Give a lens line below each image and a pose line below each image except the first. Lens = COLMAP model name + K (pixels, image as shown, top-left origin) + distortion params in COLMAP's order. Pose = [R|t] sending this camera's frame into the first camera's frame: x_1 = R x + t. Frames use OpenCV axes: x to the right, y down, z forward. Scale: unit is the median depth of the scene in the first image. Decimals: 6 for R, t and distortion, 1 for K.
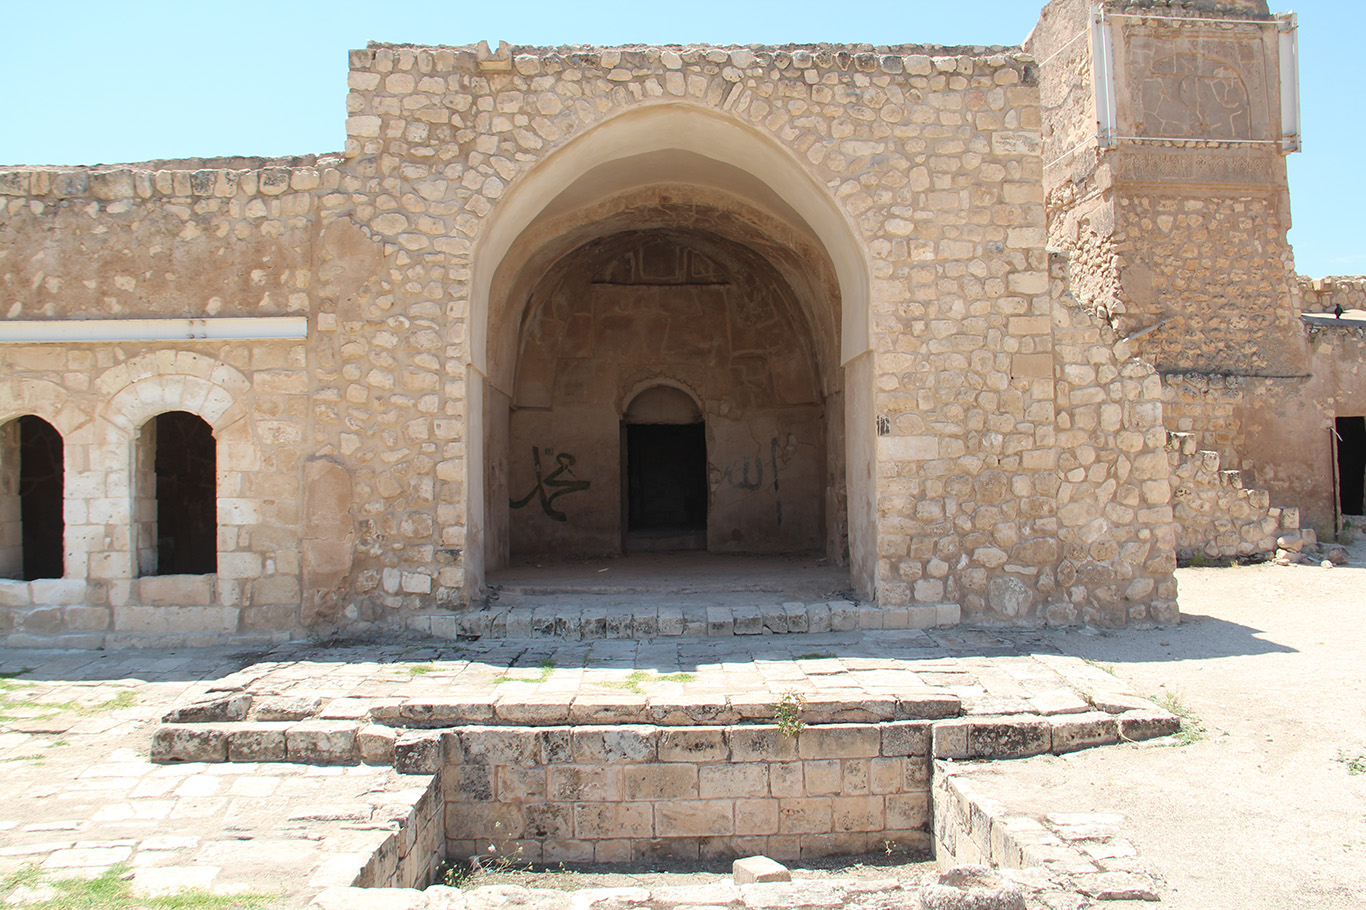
lens RADIAL K [[1117.2, 0, 687.3], [0, 1117.2, 435.9], [0, 0, 1]] dist [-0.179237, 0.126569]
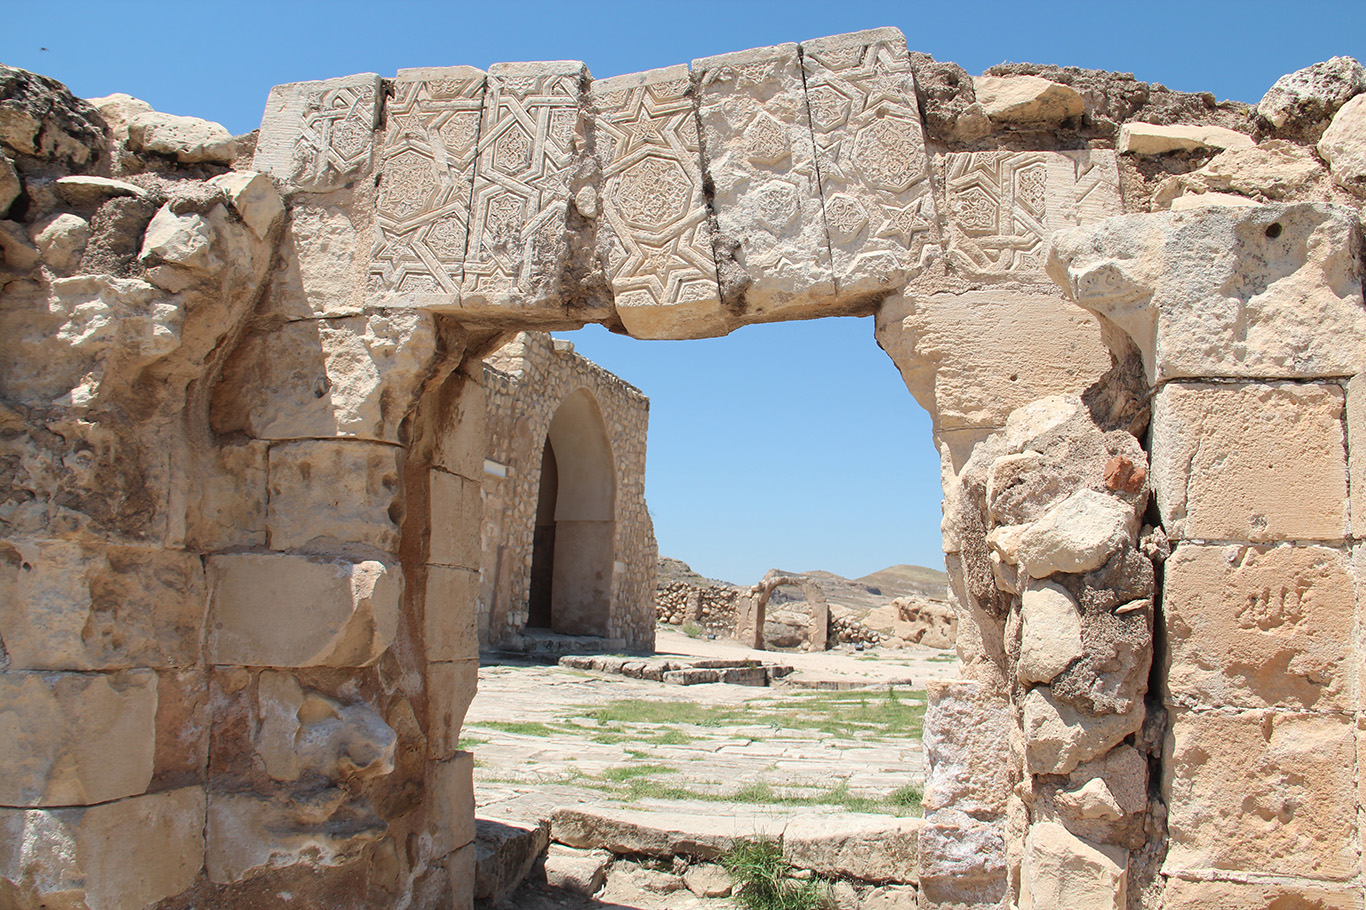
lens RADIAL K [[1117.2, 0, 687.3], [0, 1117.2, 435.9], [0, 0, 1]] dist [-0.179237, 0.126569]
pose [[0.340130, 0.183766, 0.922248, -1.895828], [-0.097378, 0.982331, -0.159824, 0.099393], [-0.935323, -0.035445, 0.352015, 0.095050]]
